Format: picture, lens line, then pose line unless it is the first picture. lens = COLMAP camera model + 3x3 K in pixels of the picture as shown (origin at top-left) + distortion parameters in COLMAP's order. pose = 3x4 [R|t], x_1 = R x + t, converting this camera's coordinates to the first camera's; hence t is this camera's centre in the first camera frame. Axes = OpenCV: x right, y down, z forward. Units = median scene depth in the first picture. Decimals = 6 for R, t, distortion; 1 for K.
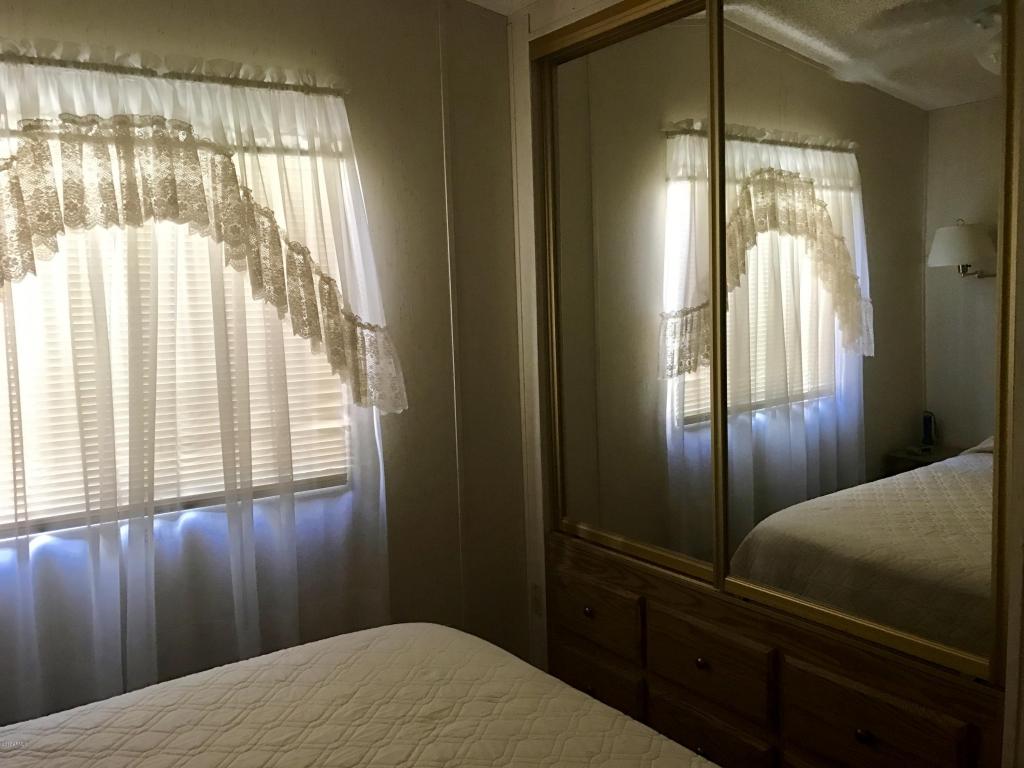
lens RADIAL K [[835.1, 0, 506.5], [0, 835.1, 385.0], [0, 0, 1]] dist [0.034482, -0.048054]
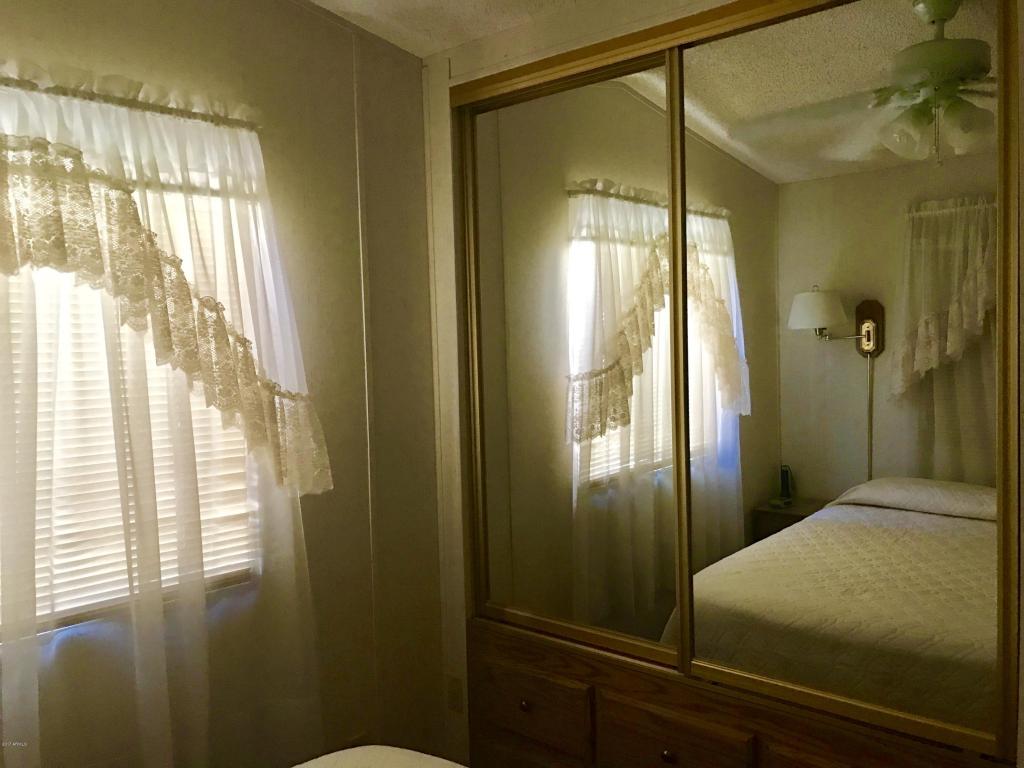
lens RADIAL K [[835.1, 0, 510.9], [0, 835.1, 385.9], [0, 0, 1]] dist [0.034482, -0.048054]
pose [[0.970753, -0.006266, 0.239999, -0.149027], [0.021205, 0.997990, -0.059714, -0.023558], [-0.239143, 0.063057, 0.968935, 0.113100]]
